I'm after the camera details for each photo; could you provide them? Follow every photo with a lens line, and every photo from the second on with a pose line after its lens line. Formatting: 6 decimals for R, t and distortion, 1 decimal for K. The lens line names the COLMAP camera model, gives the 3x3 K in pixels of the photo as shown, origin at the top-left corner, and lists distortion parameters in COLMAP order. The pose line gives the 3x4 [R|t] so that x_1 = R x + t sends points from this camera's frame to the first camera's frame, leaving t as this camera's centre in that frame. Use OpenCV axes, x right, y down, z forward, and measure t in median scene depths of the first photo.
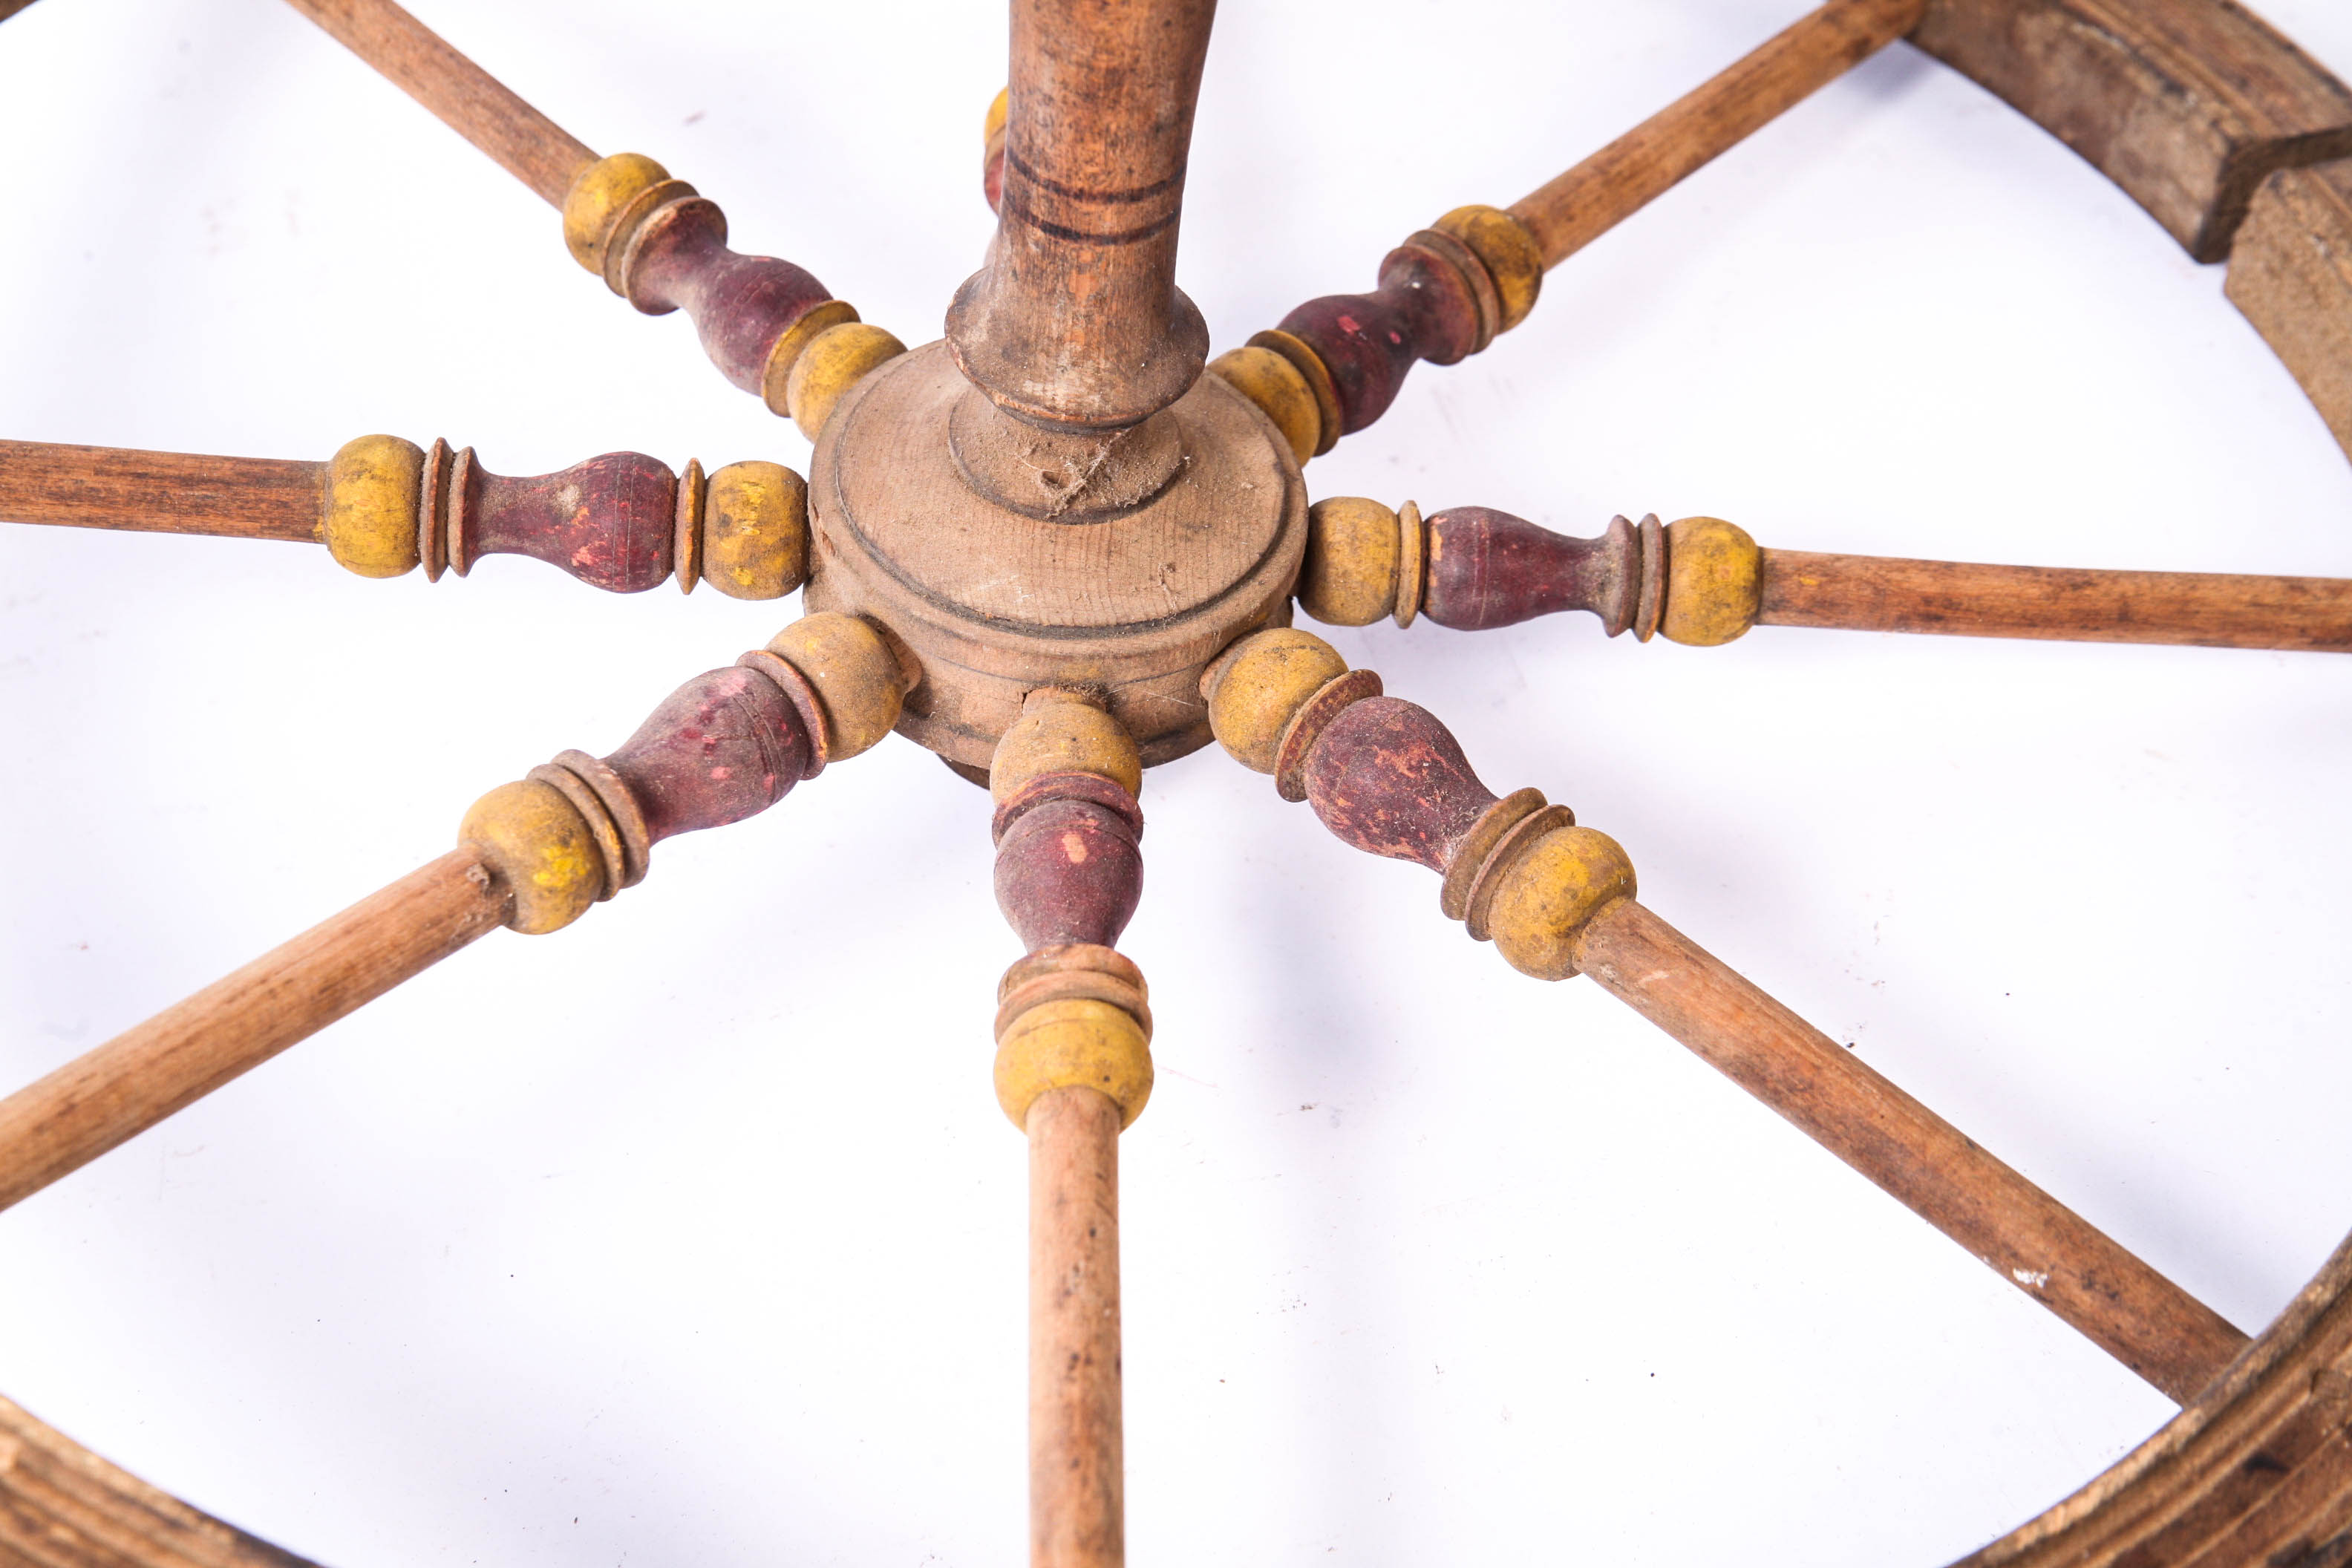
lens RADIAL K [[4360.1, 0, 1176.0], [0, 4360.1, 784.0], [0, 0, 1]] dist [0.121251, -0.005210]
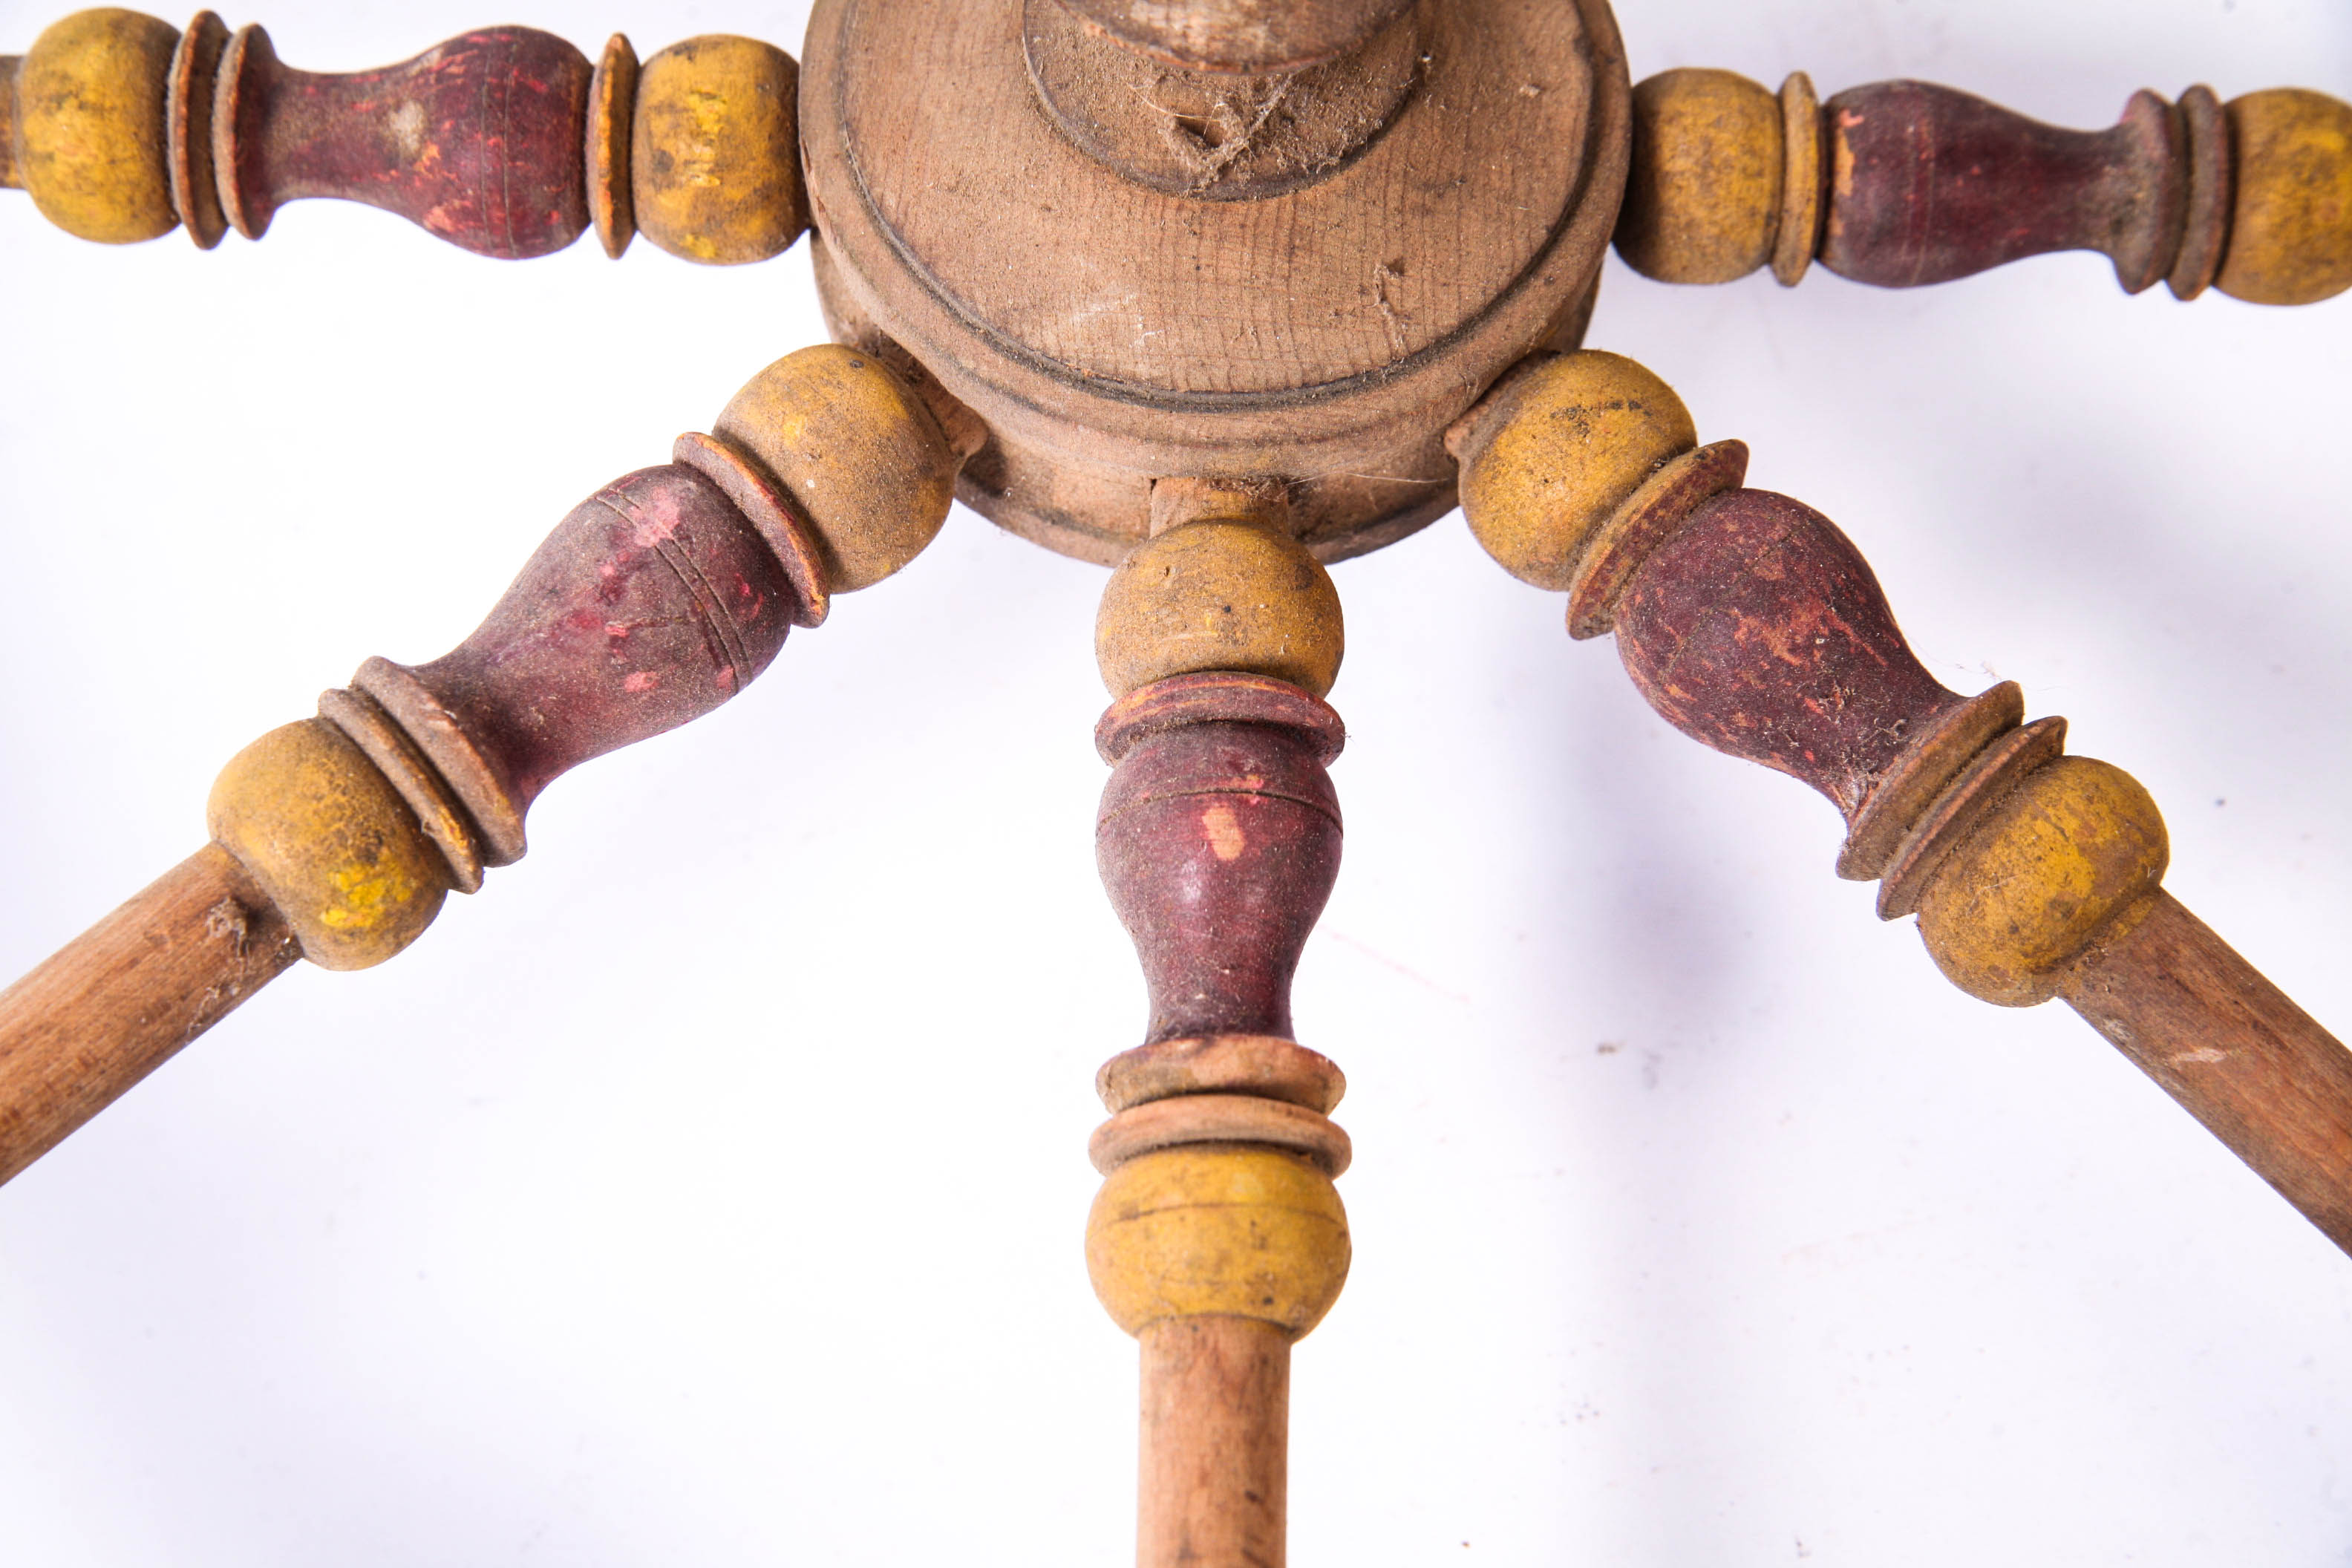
lens RADIAL K [[3849.9, 0, 1176.0], [0, 3849.9, 784.0], [0, 0, 1]] dist [-0.020022, 0.258765]
pose [[0.996767, 0.012106, -0.079425, 0.012422], [0.015650, 0.940391, 0.339736, -0.176596], [0.078804, -0.339881, 0.937161, 0.527045]]
